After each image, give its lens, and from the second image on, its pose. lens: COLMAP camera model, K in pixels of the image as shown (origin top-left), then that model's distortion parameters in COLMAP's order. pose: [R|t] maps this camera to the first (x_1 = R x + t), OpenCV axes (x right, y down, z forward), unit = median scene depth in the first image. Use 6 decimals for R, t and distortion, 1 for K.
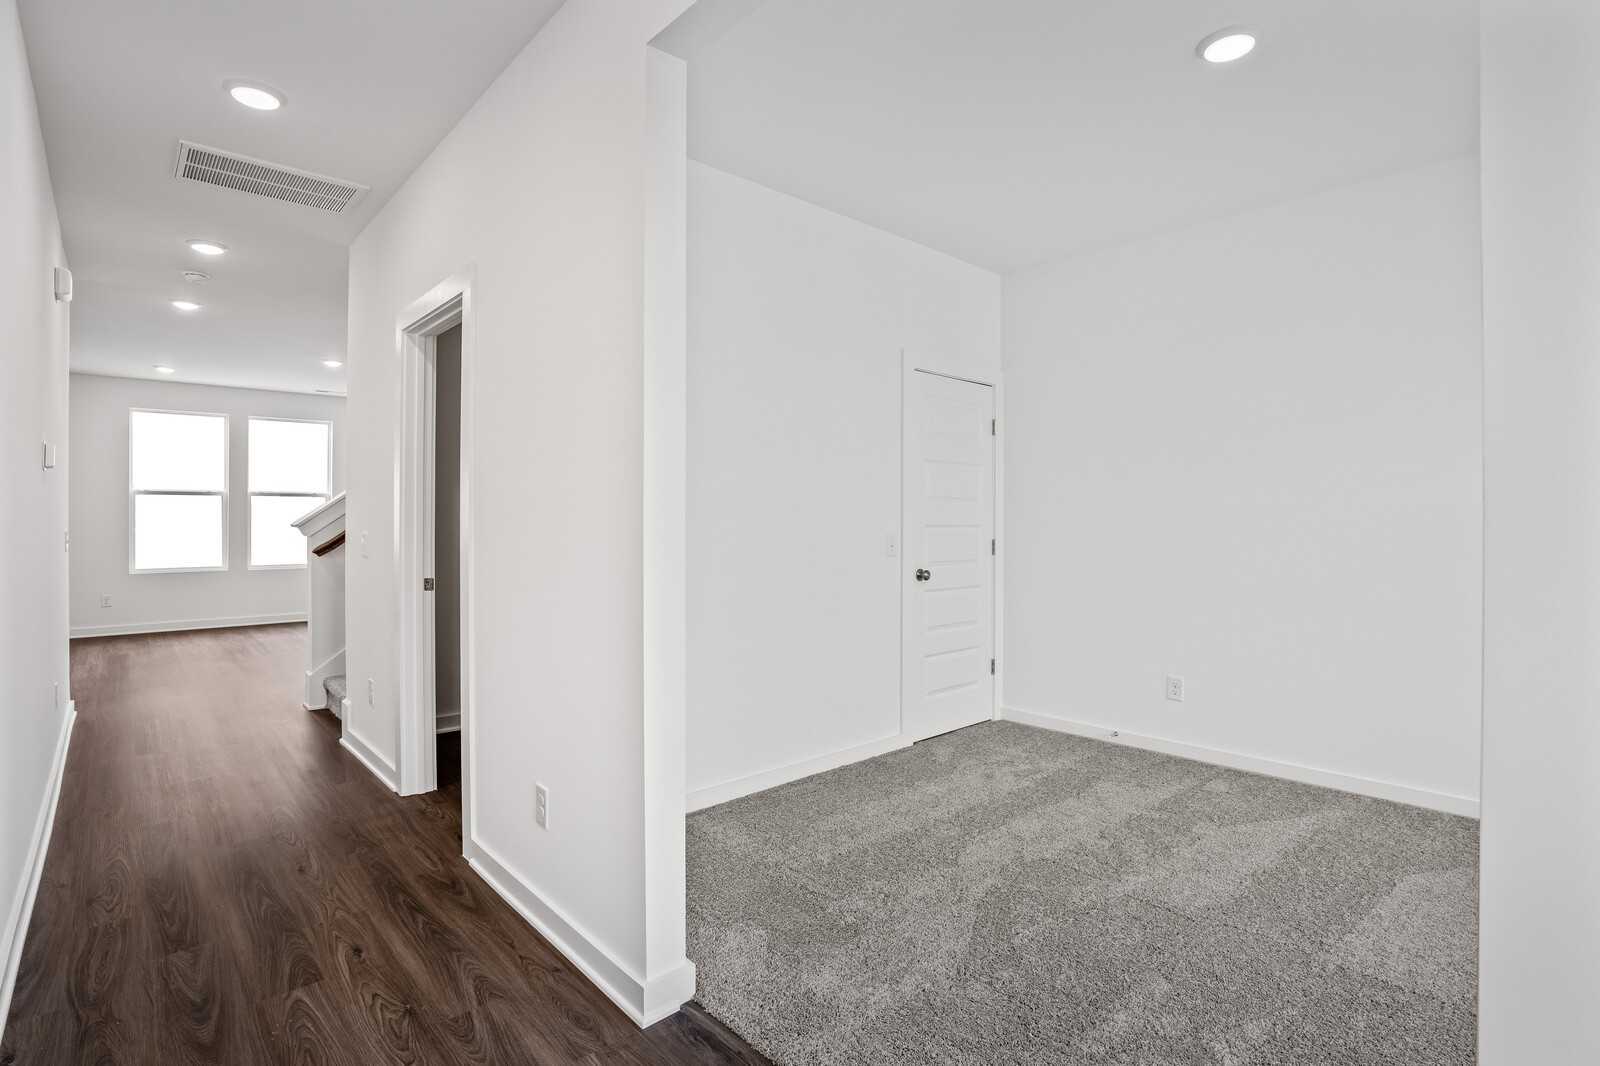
lens RADIAL K [[743.7, 0, 803.2], [0, 743.7, 522.3], [0, 0, 1]] dist [-0.063798, 0.023654]
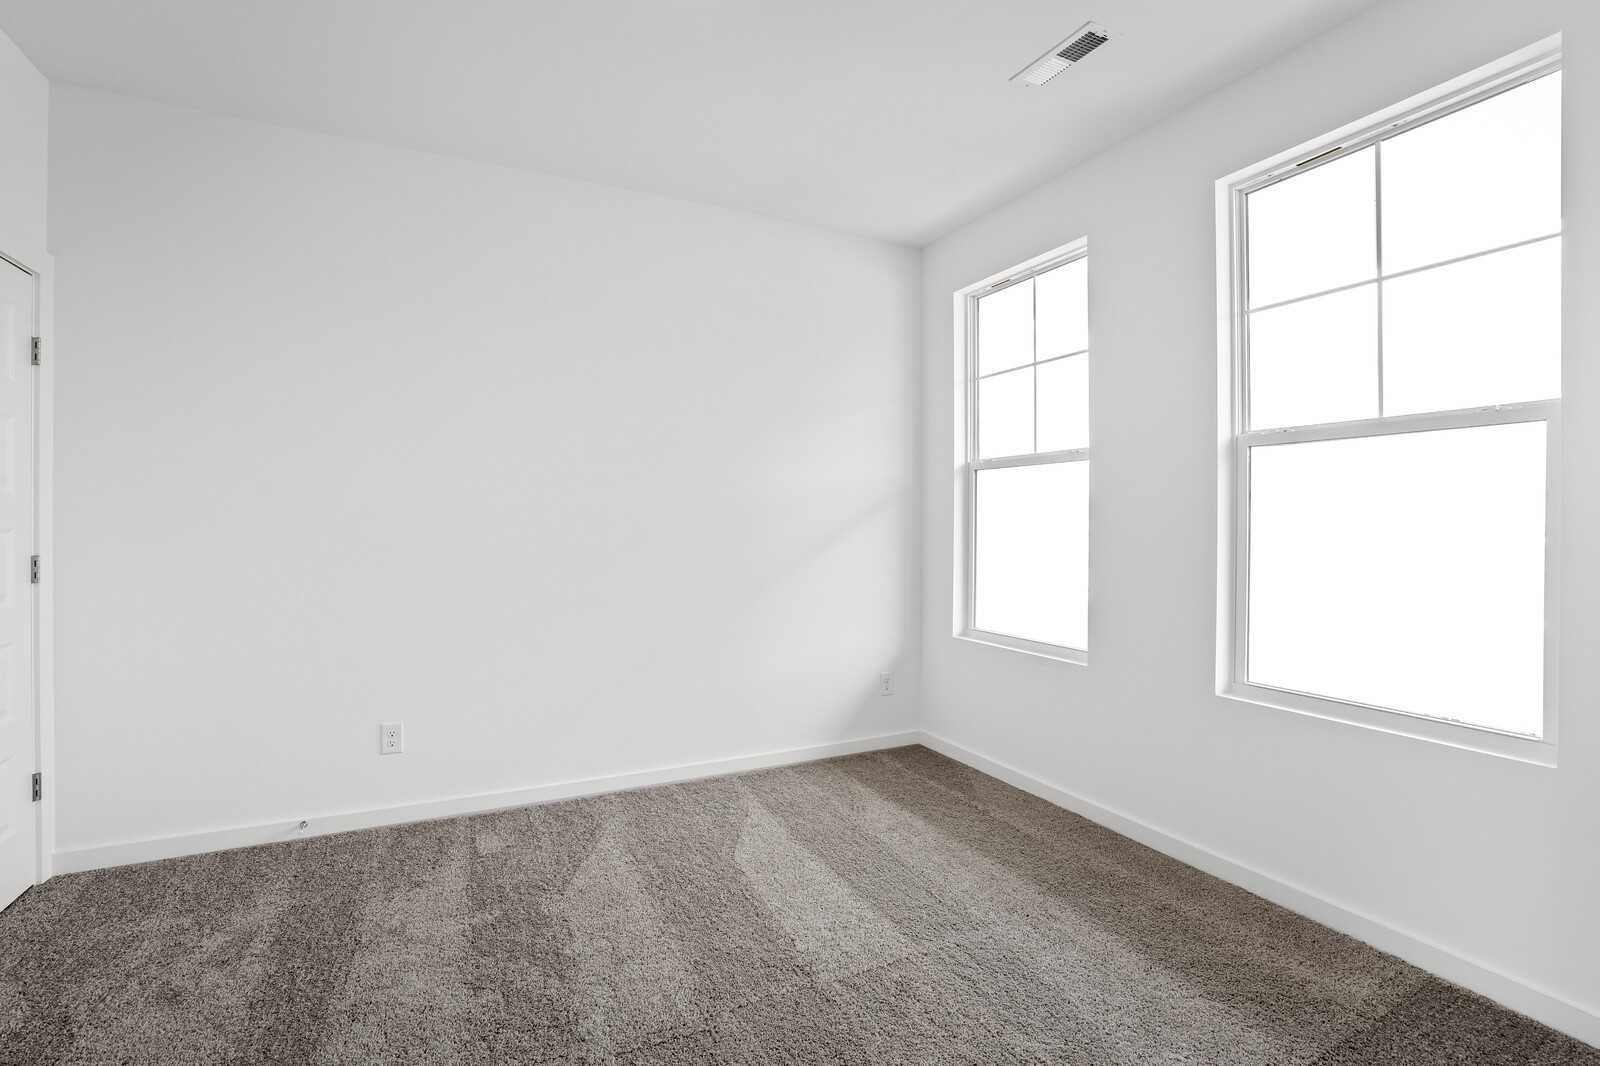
lens RADIAL K [[743.7, 0, 803.2], [0, 743.7, 522.3], [0, 0, 1]] dist [-0.063798, 0.023654]
pose [[0.294840, -0.004813, 0.955534, -0.114422], [0.004090, 0.999985, 0.003775, -0.000985], [-0.955538, 0.002795, 0.294856, 0.435544]]
